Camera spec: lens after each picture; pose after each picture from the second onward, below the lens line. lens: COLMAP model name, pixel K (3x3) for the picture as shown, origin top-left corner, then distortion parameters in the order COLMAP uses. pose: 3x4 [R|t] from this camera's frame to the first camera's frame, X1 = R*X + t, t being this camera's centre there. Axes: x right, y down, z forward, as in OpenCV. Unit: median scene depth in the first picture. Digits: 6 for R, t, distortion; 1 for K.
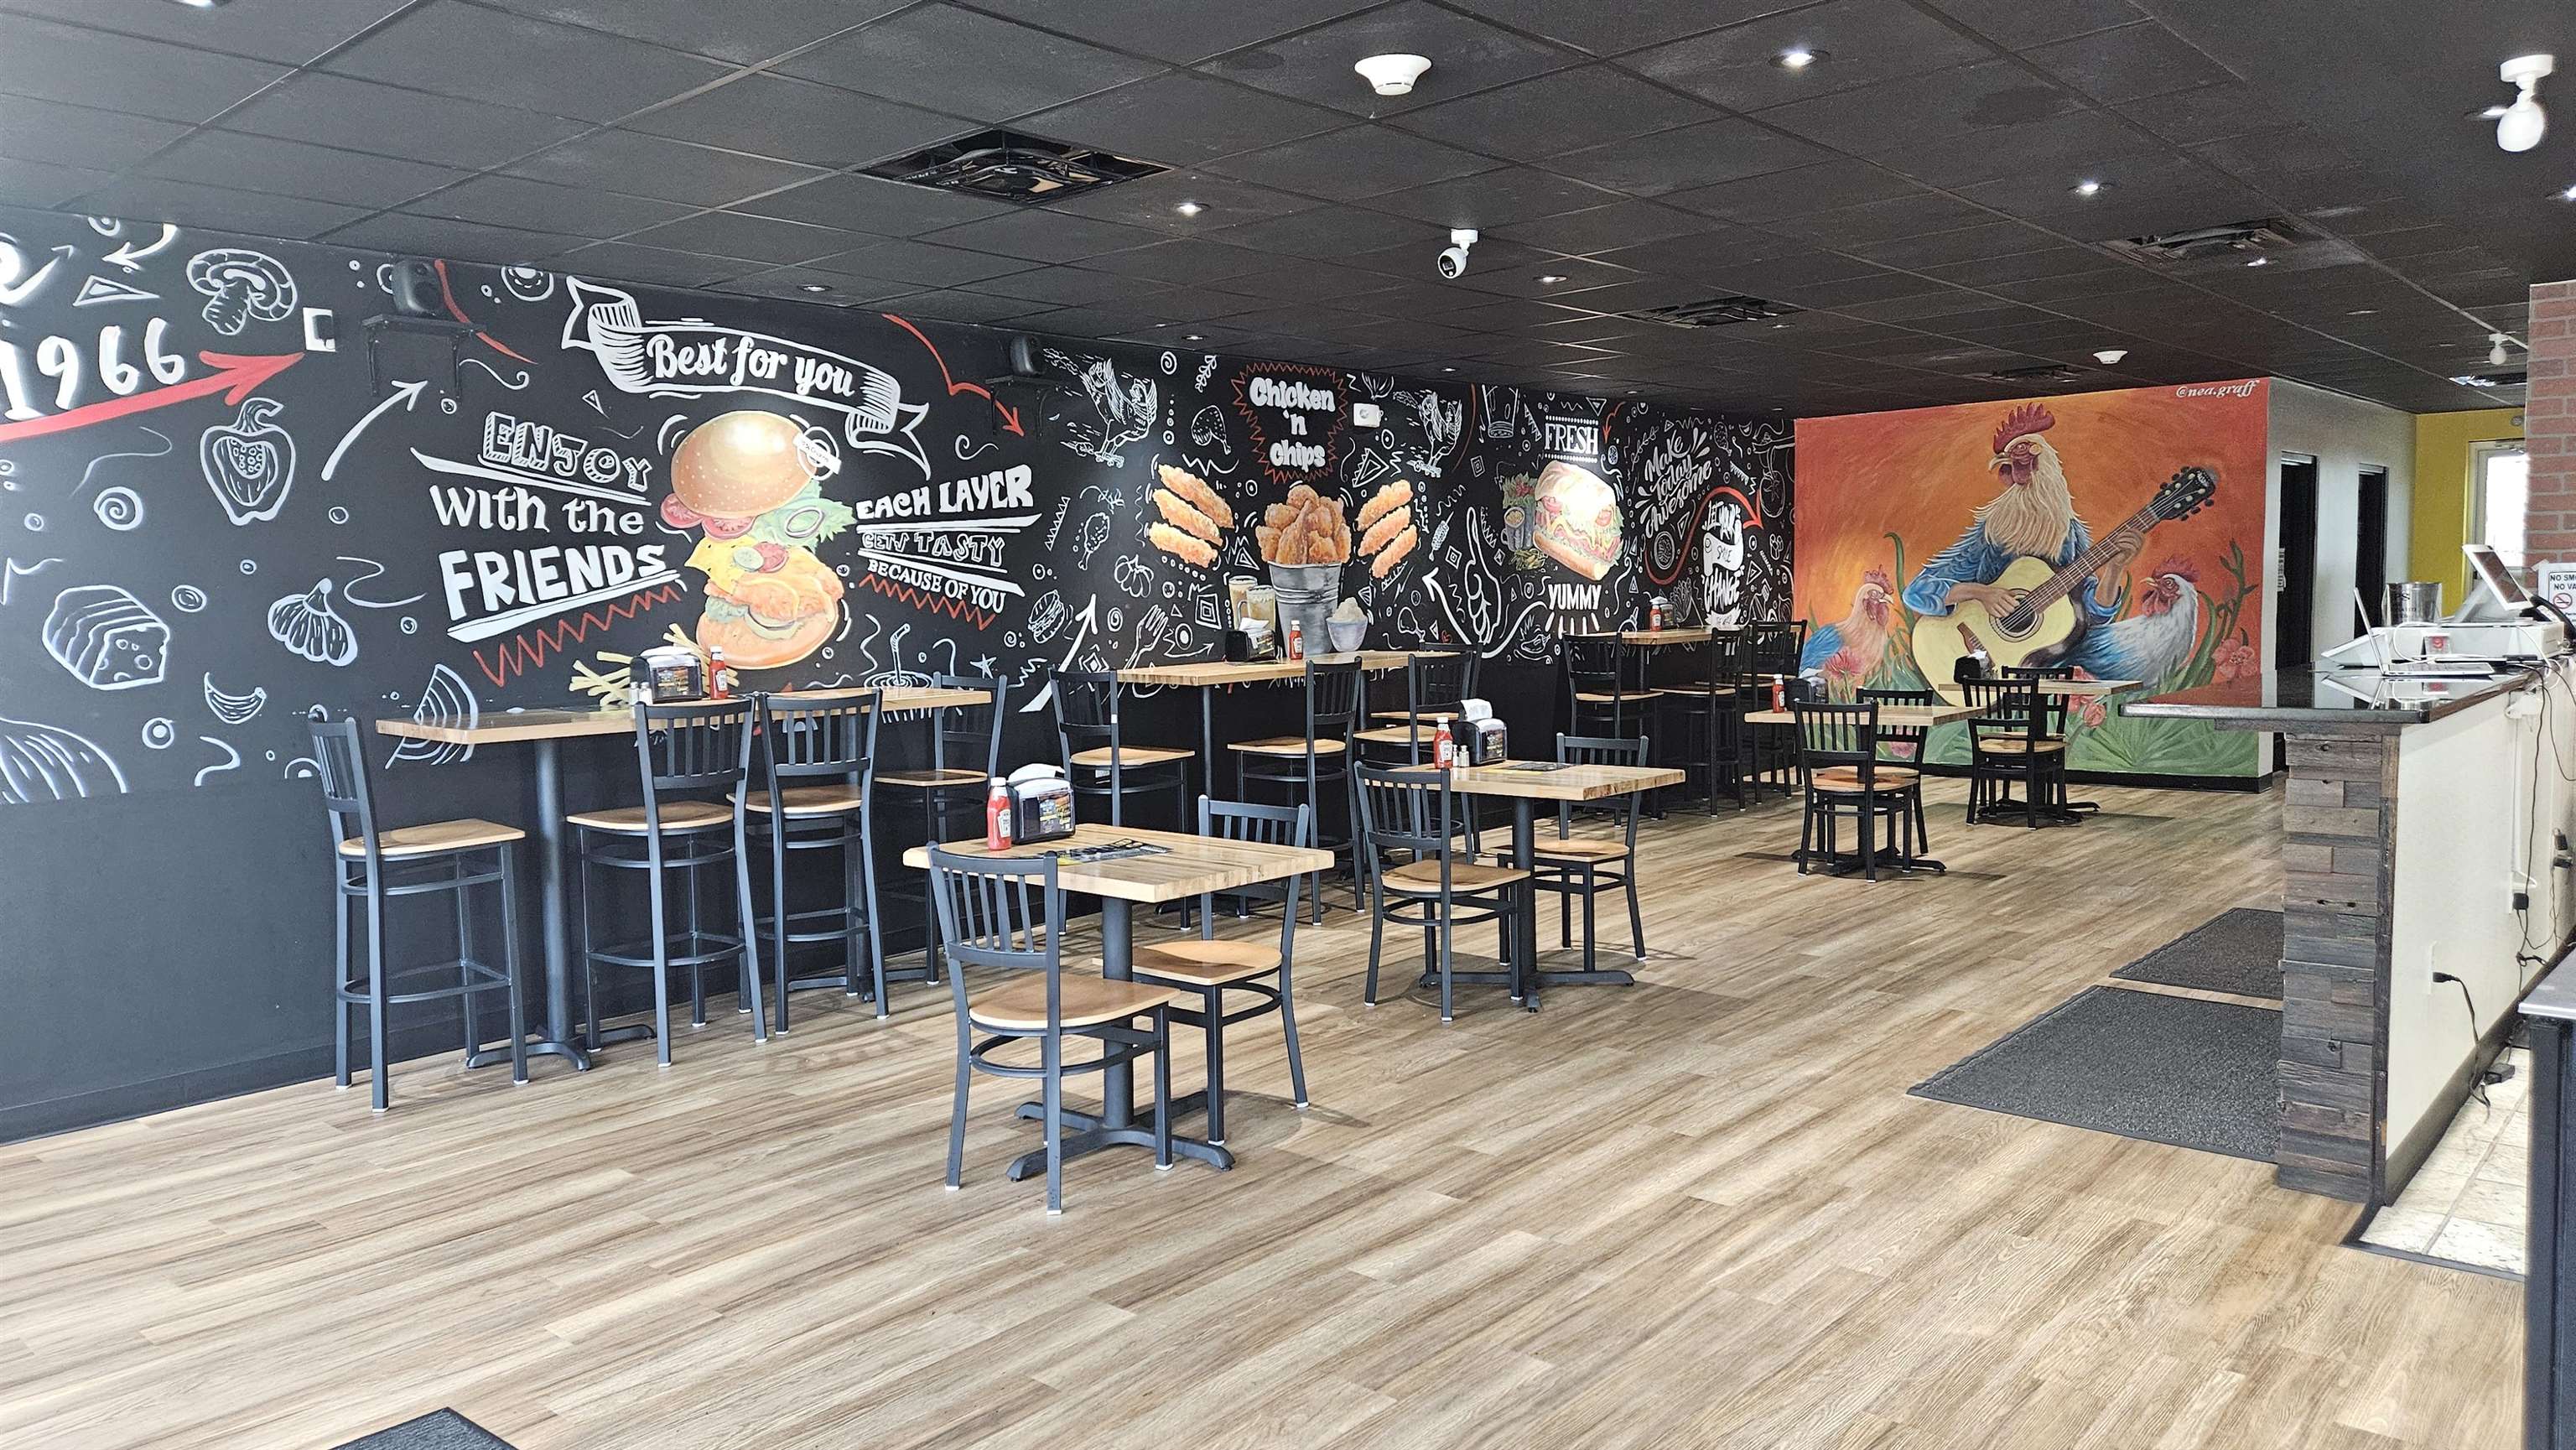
lens RADIAL K [[1716.5, 0, 1288.1], [0, 1716.5, 720.0], [0, 0, 1]] dist [0.106343, -0.105399]
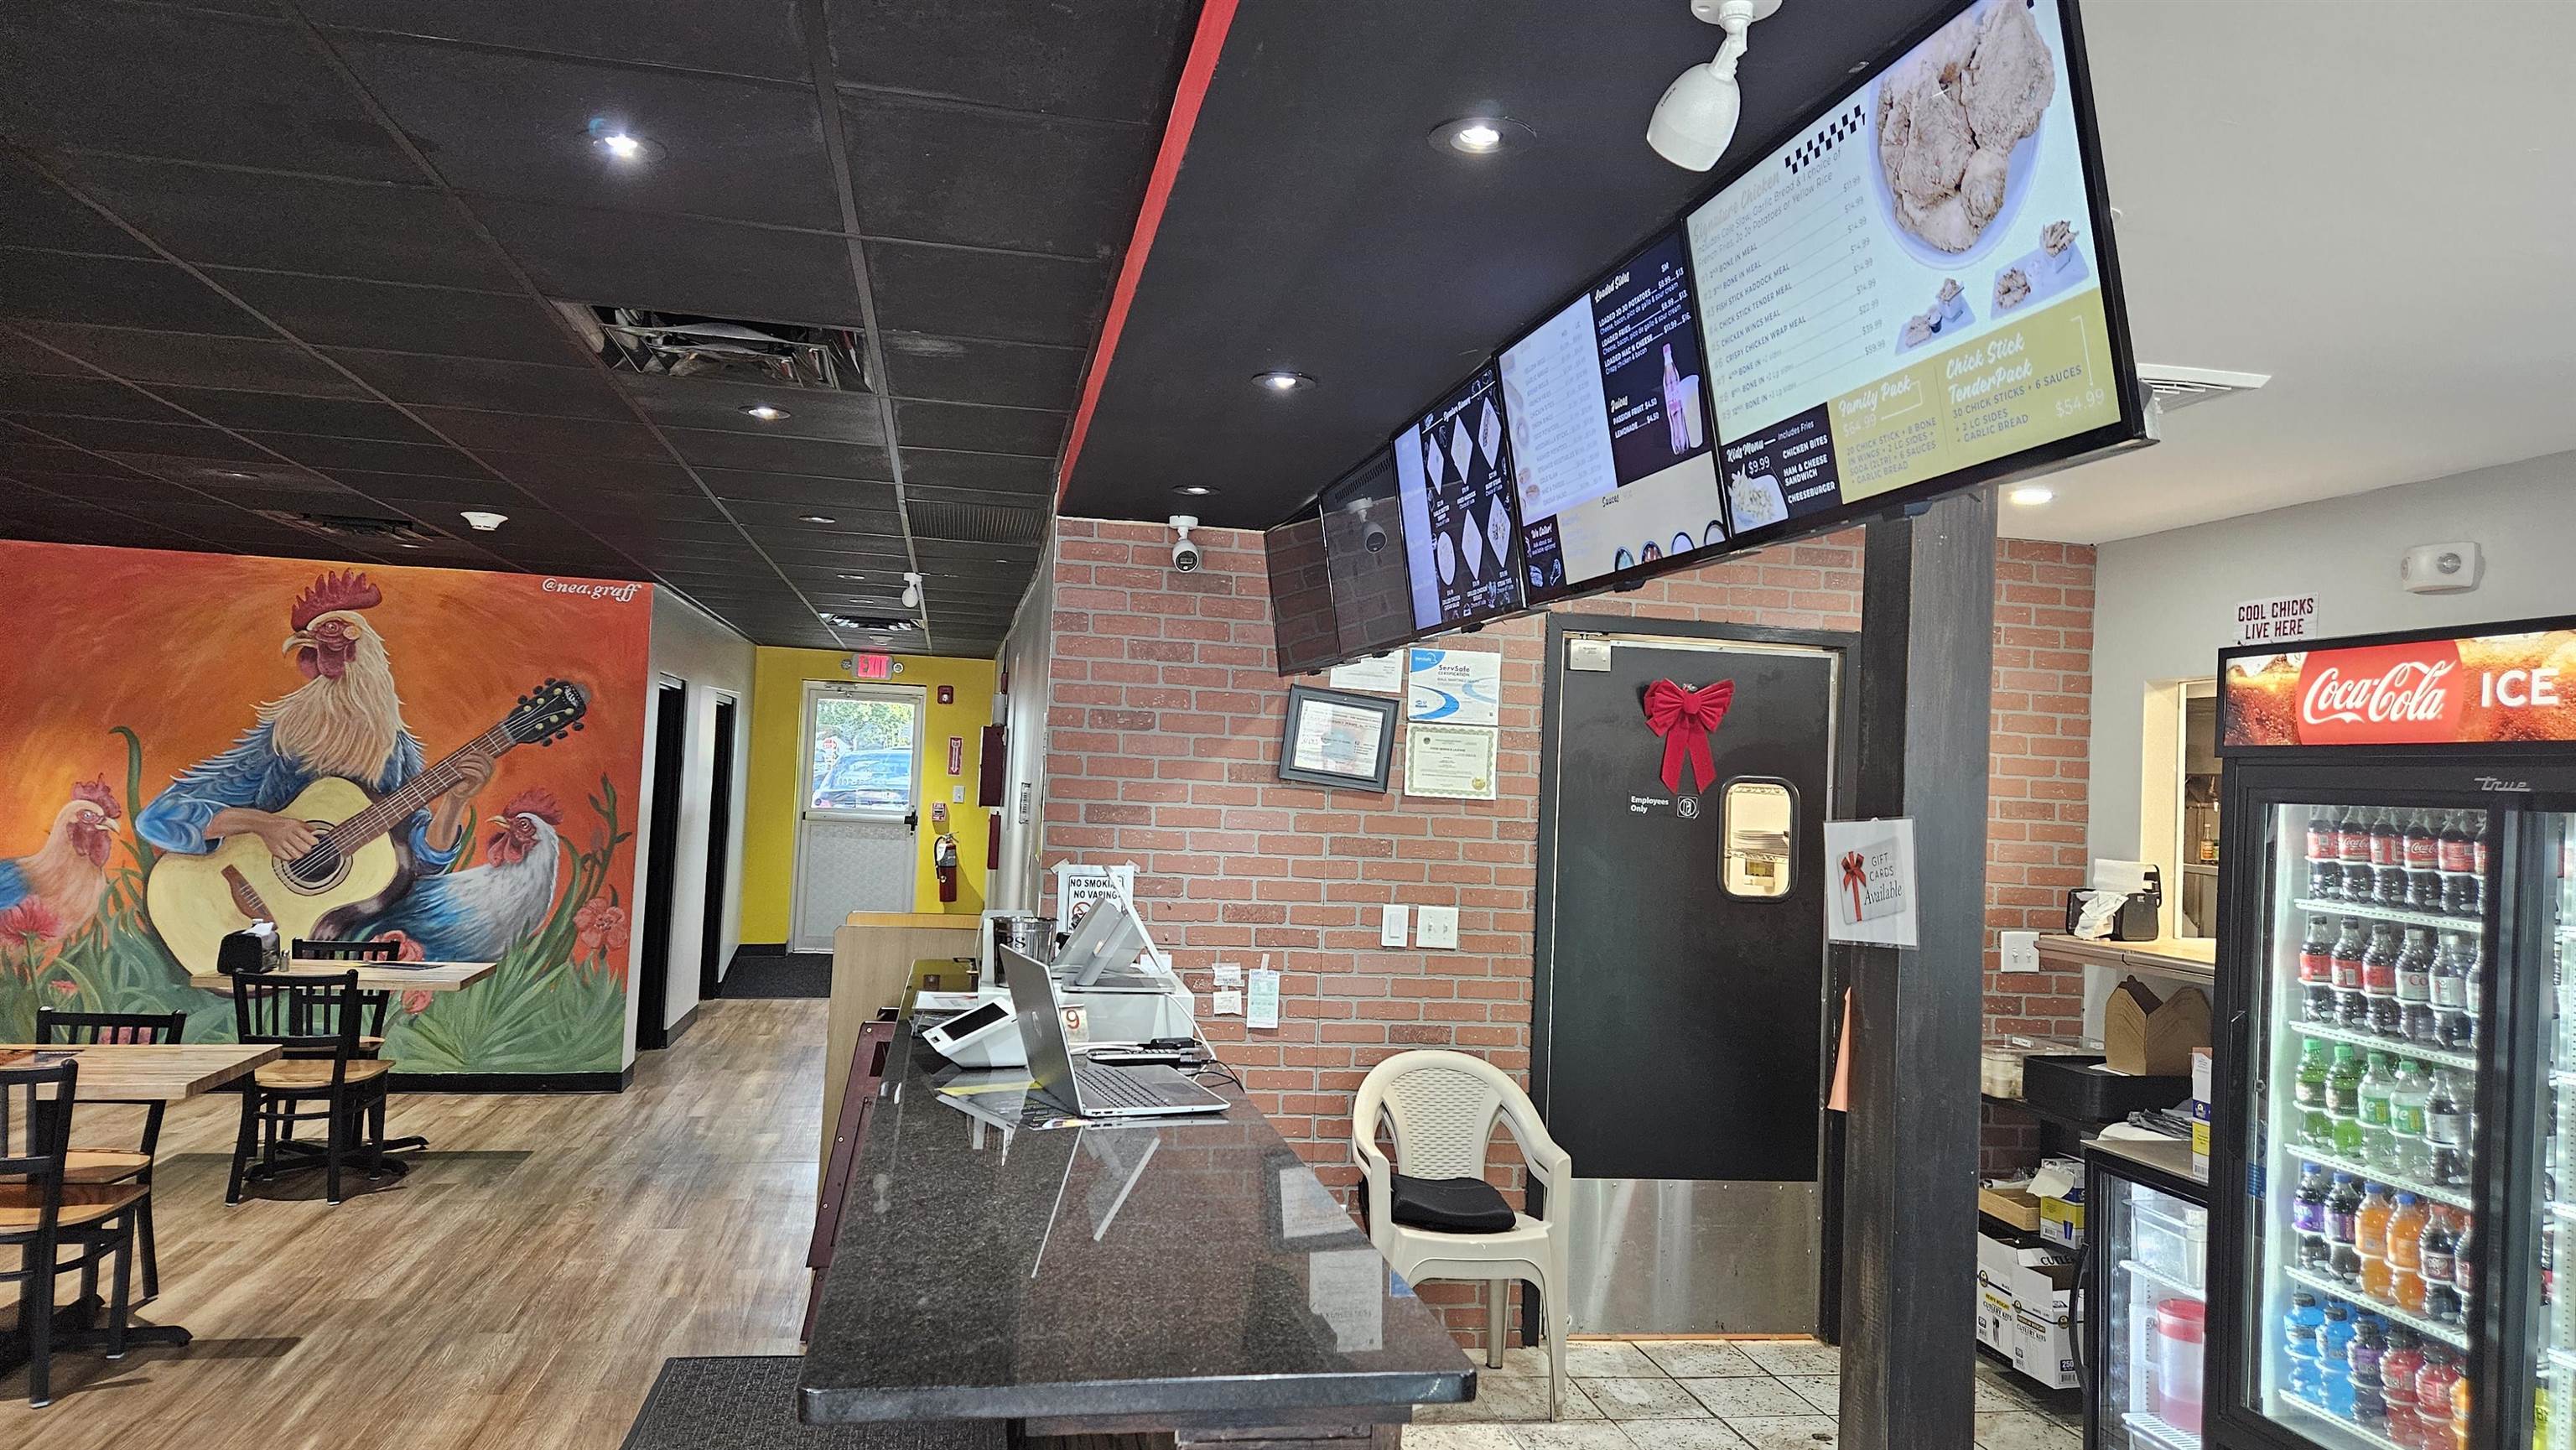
lens RADIAL K [[1716.5, 0, 1288.1], [0, 1716.5, 720.0], [0, 0, 1]] dist [0.106343, -0.105399]
pose [[0.603987, 0.080613, 0.792907, 0.088175], [0.004462, 0.994514, -0.104509, -0.041409], [-0.796981, 0.066660, 0.600314, 0.258721]]
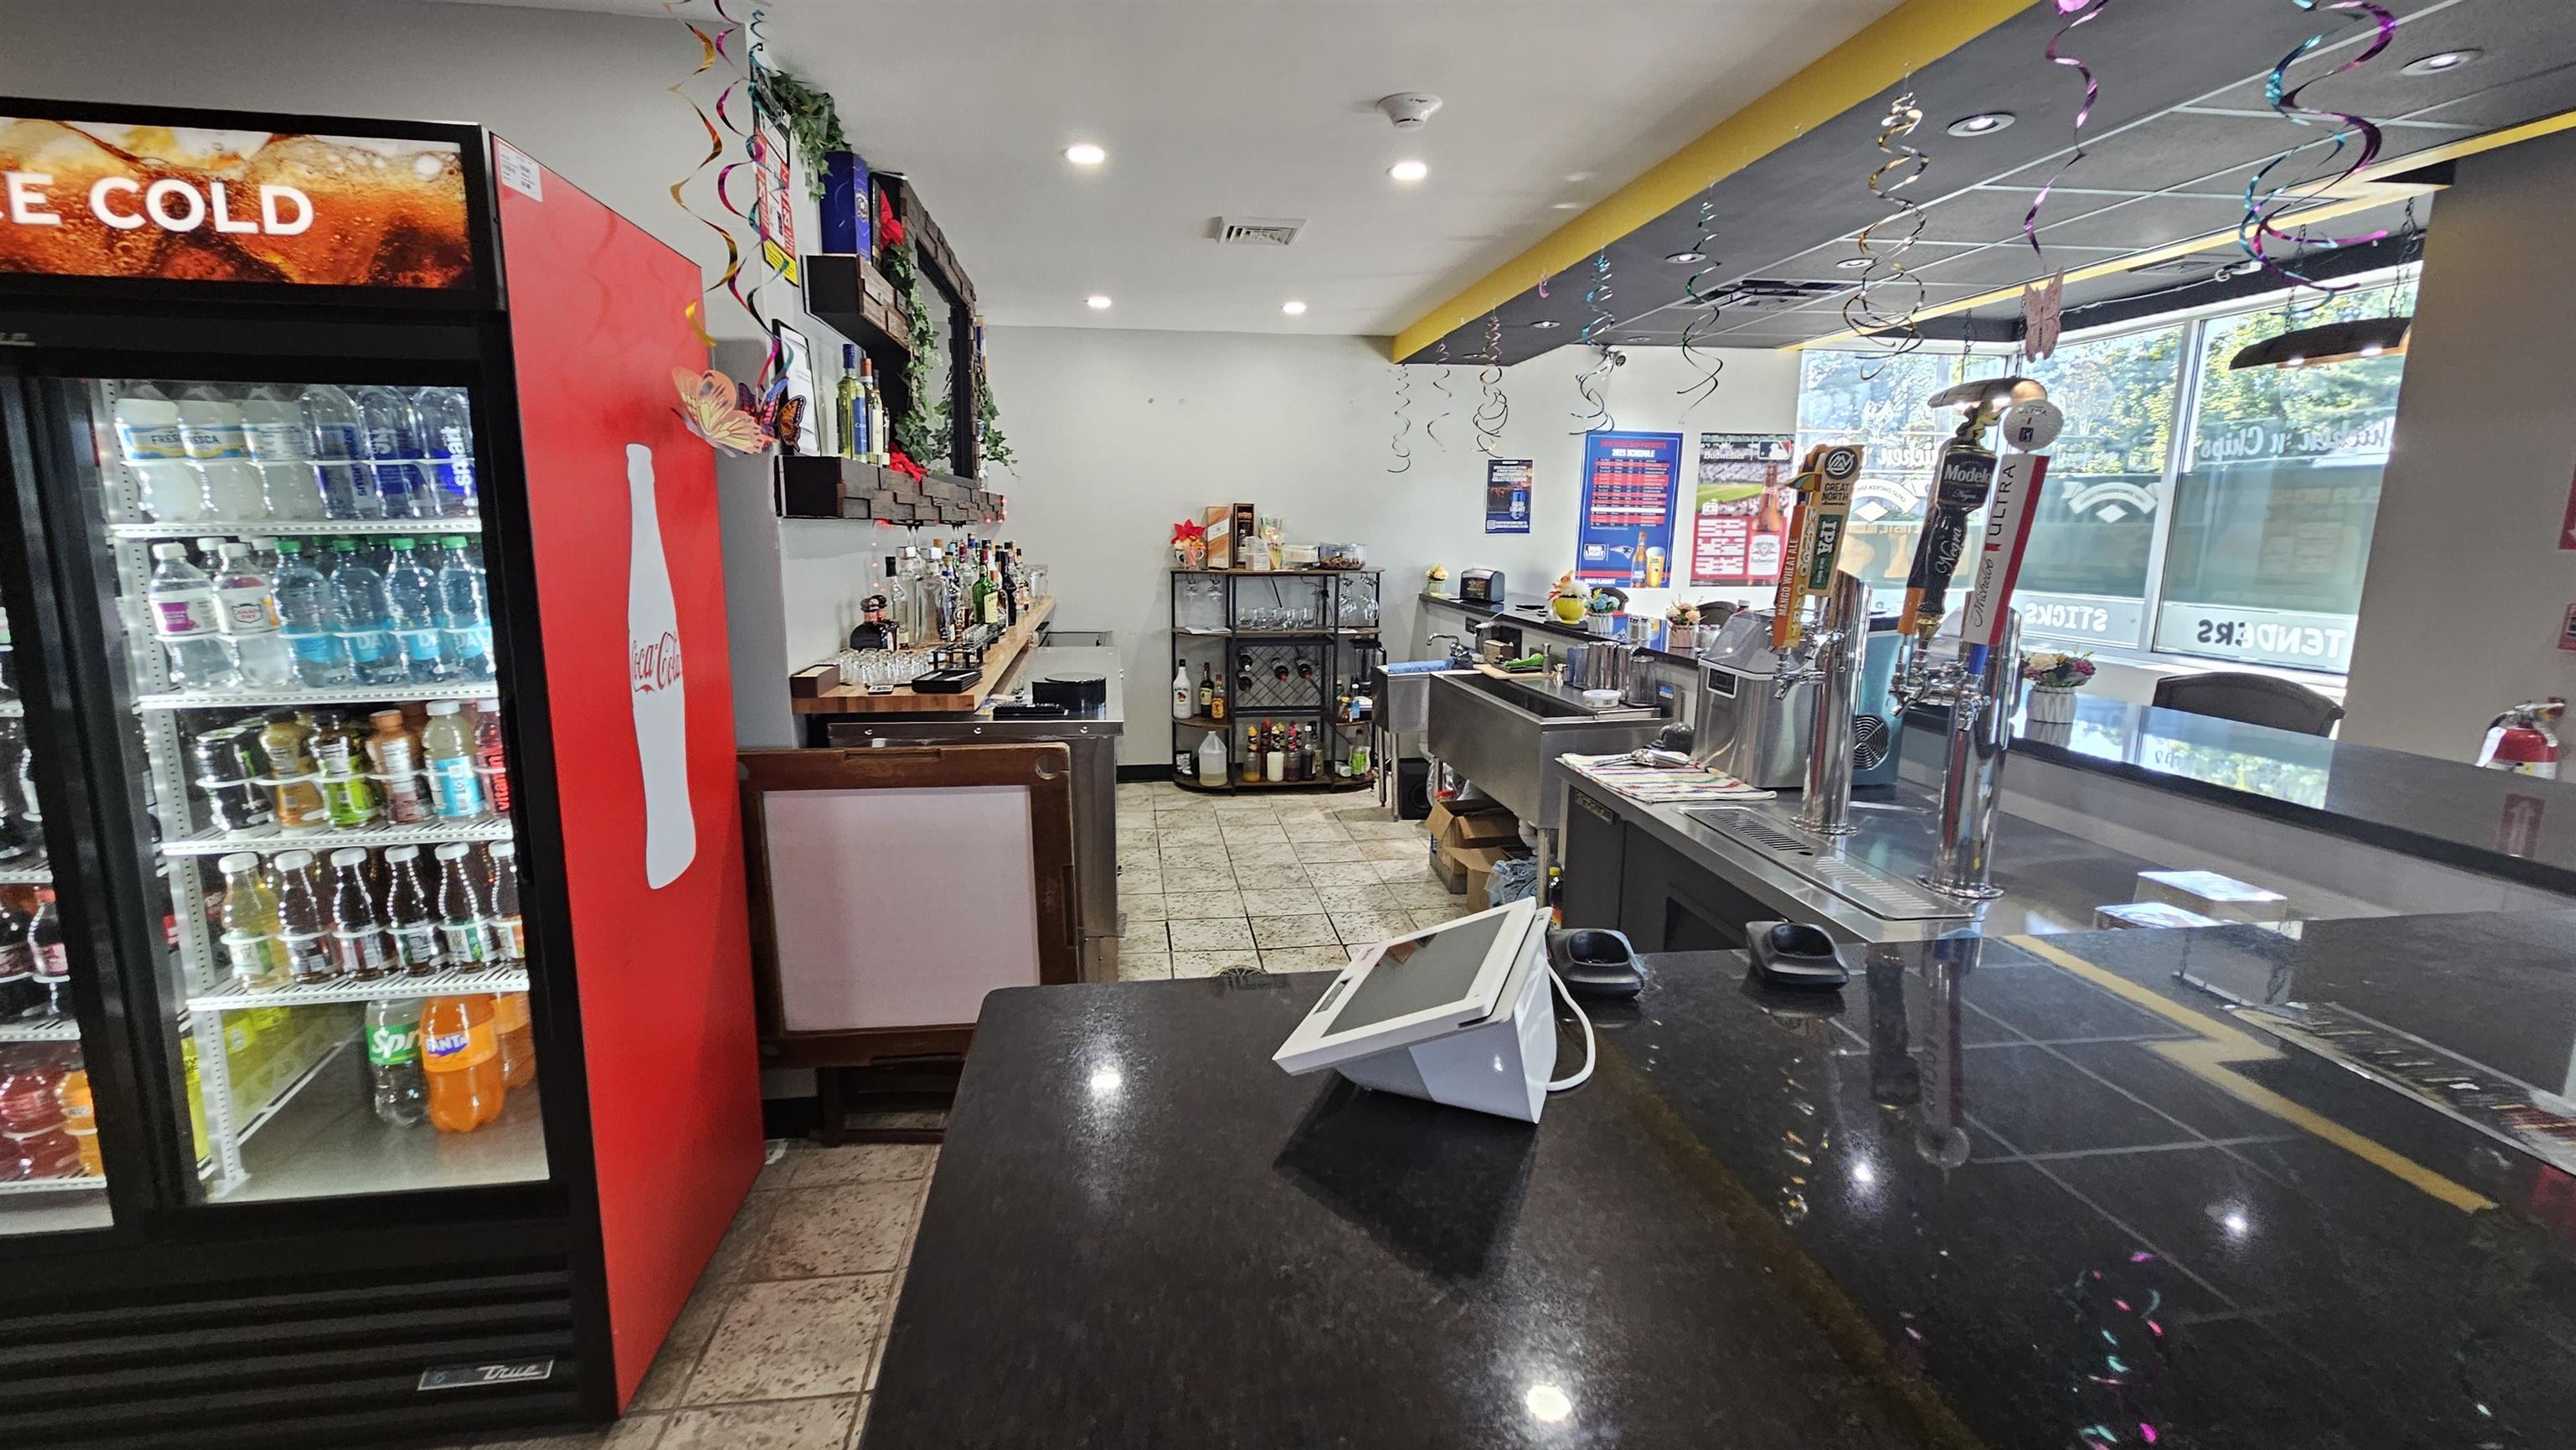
lens RADIAL K [[1068.2, 0, 1258.9], [0, 1068.2, 702.3], [0, 0, 1]] dist [-0.001003, 0.005109]
pose [[-0.756549, -0.090040, 0.647709, 0.229913], [0.064866, 0.975258, 0.211339, -0.034289], [-0.650712, 0.201903, -0.731990, 0.278236]]
